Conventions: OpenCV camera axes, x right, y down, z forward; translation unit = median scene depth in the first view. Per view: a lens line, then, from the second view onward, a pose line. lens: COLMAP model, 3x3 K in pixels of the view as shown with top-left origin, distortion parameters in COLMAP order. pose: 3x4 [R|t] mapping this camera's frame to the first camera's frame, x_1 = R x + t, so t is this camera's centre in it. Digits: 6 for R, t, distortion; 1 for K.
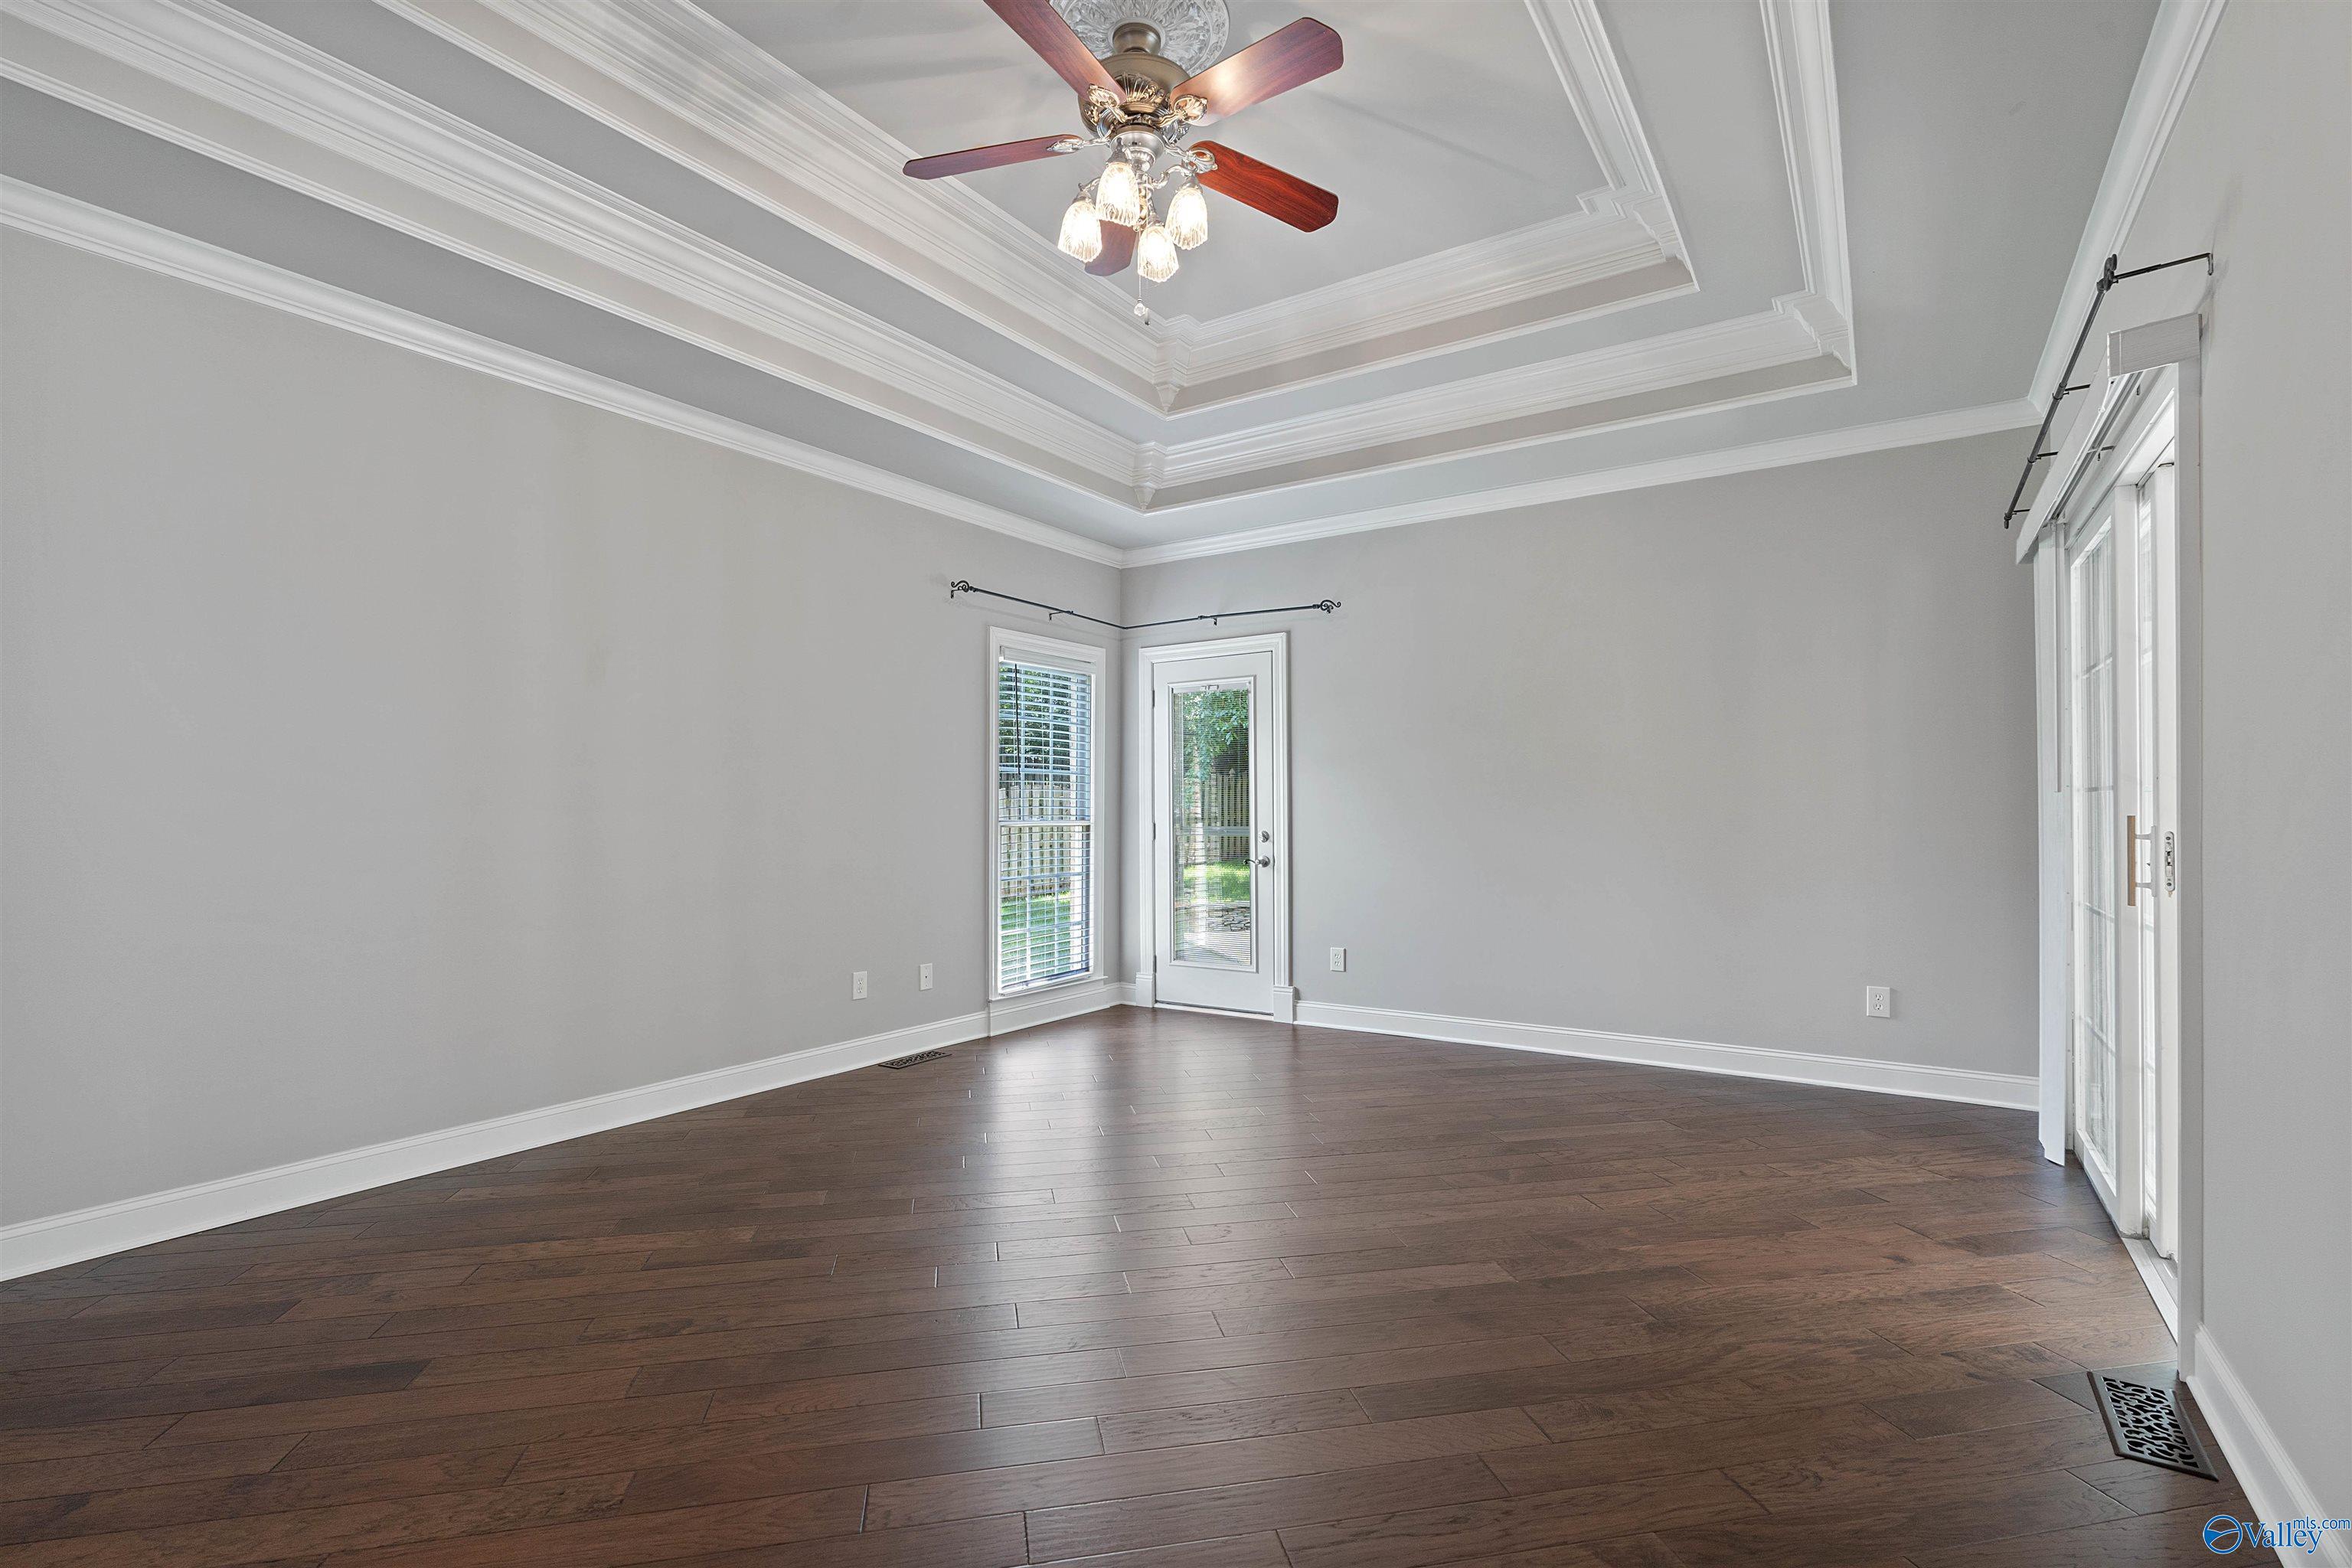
lens RADIAL K [[1077.0, 0, 1190.0], [0, 1077.0, 799.2], [0, 0, 1]] dist [-0.001774, 0.000828]
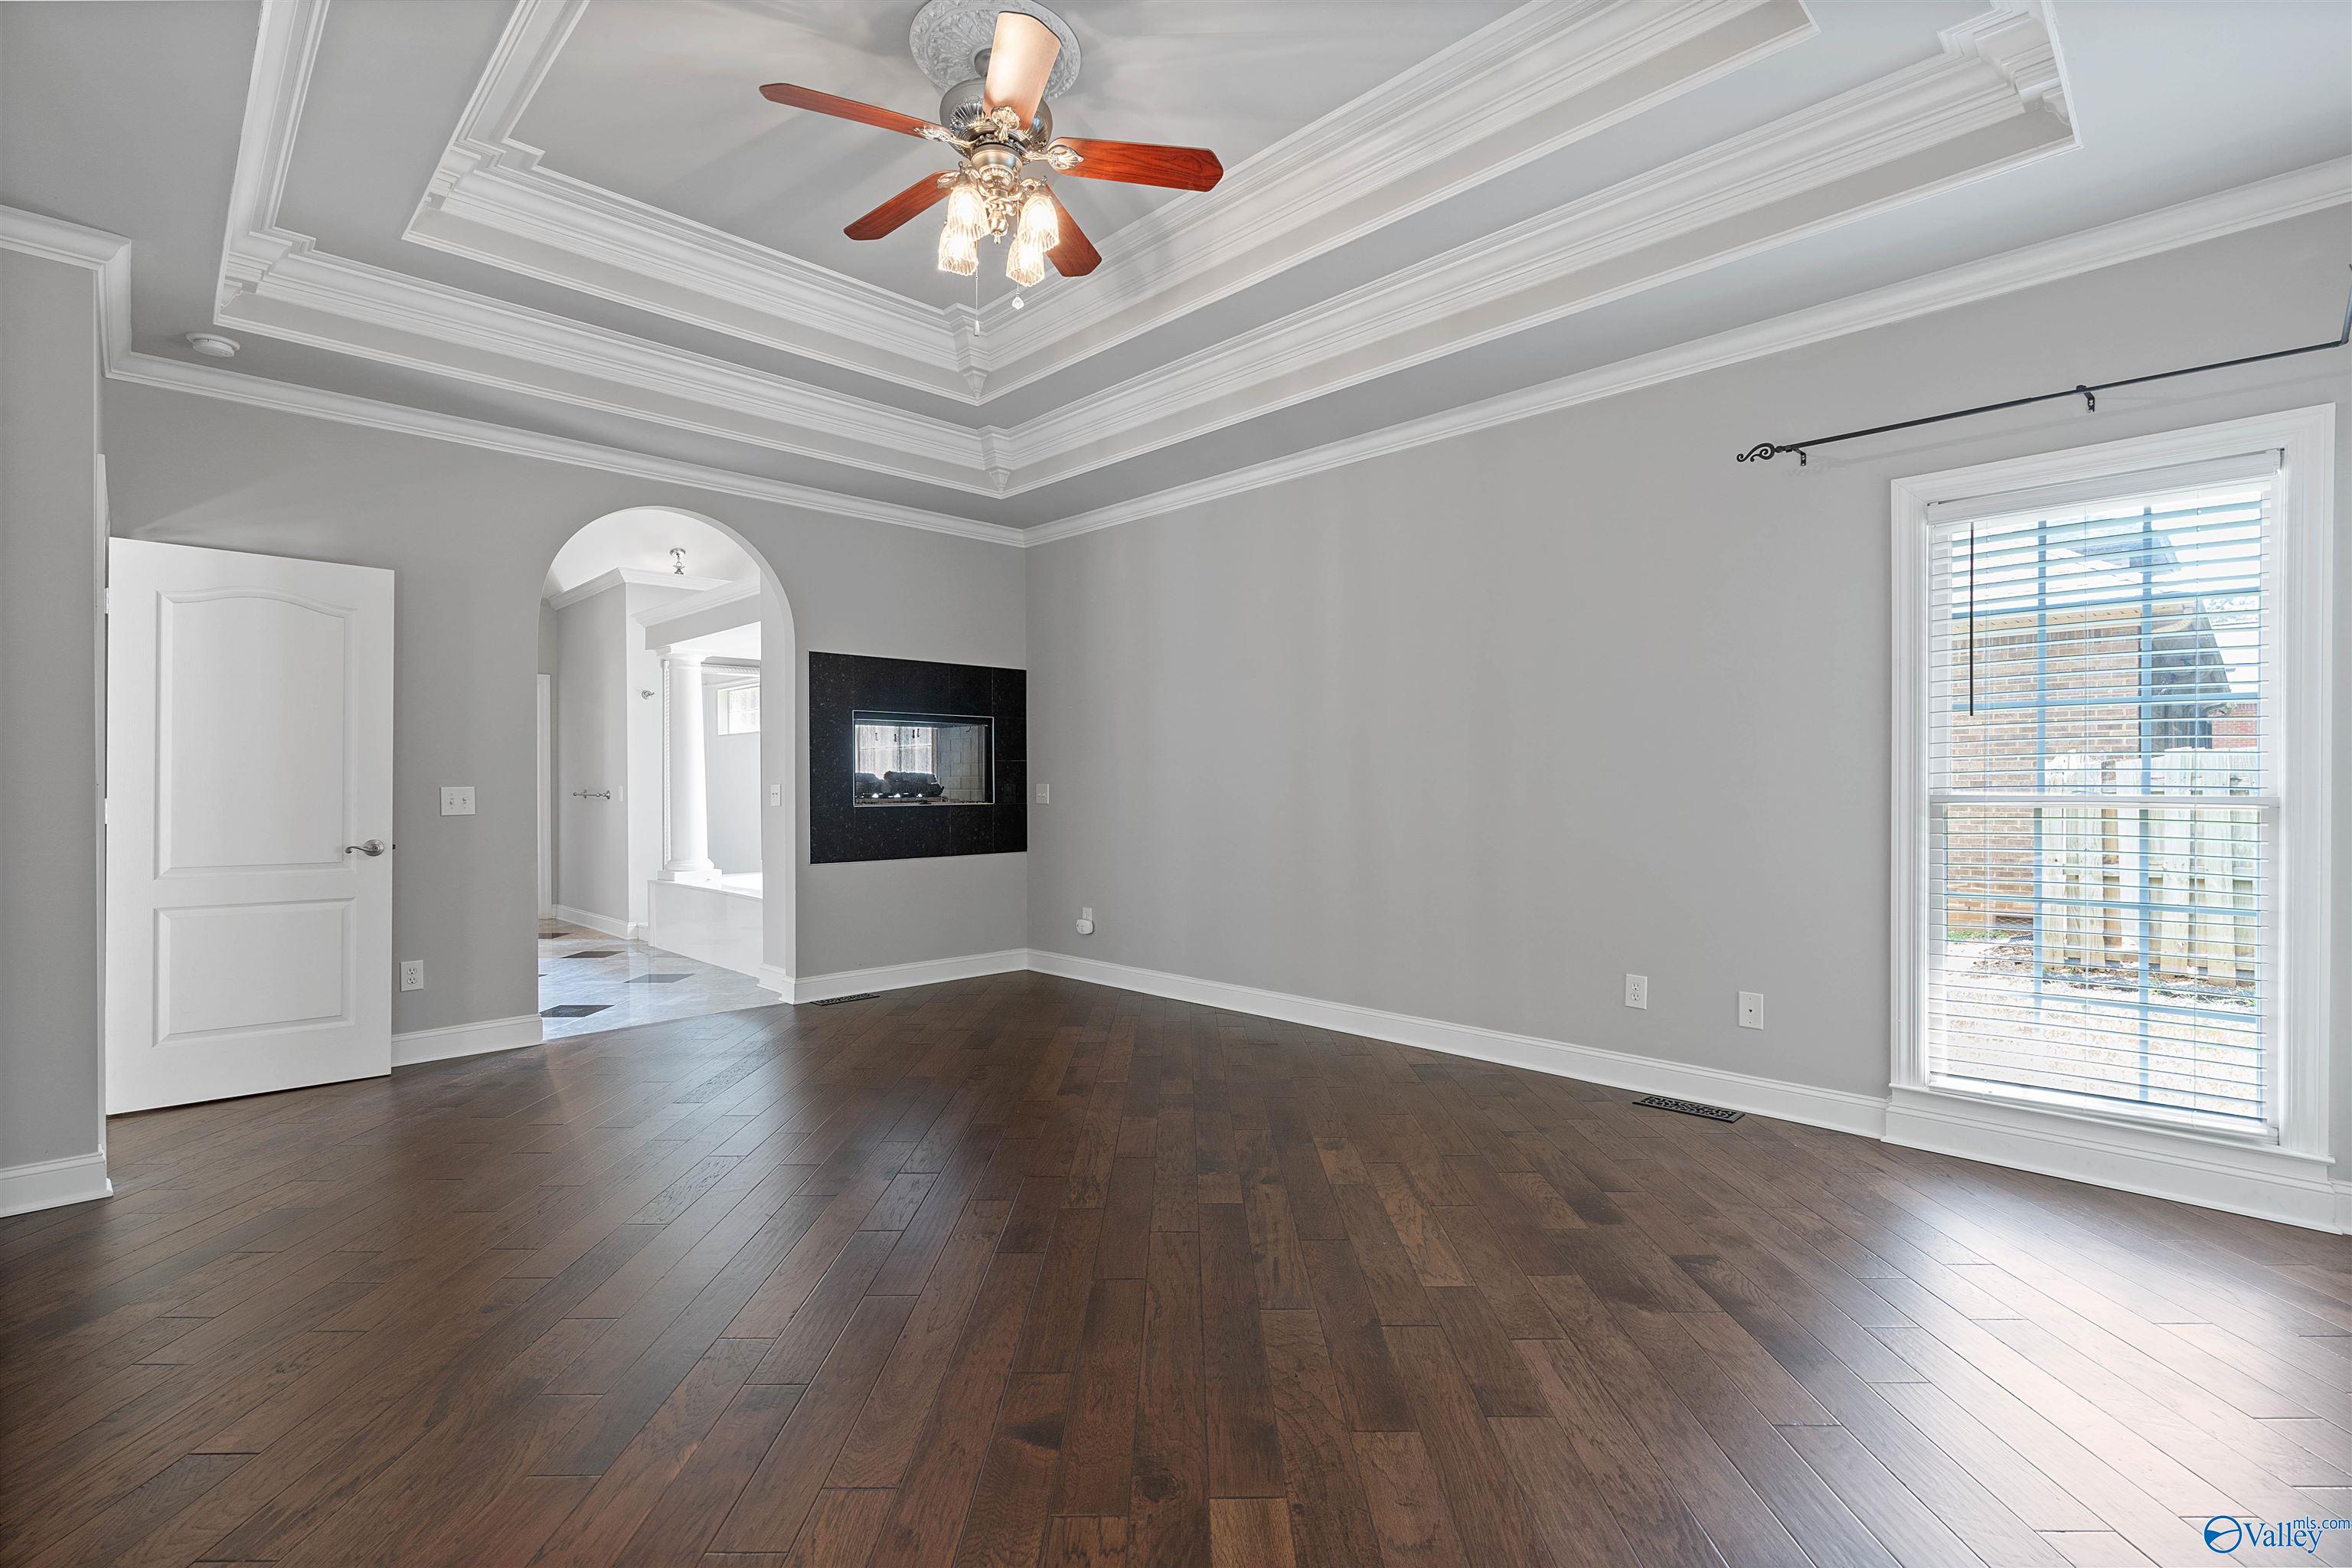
lens RADIAL K [[1077.0, 0, 1194.2], [0, 1077.0, 786.6], [0, 0, 1]] dist [-0.001774, 0.000828]
pose [[-0.205475, 0.007233, -0.978636, 0.796706], [0.017881, 0.999834, 0.003636, 0.008206], [0.978499, -0.016752, -0.205570, 1.165850]]
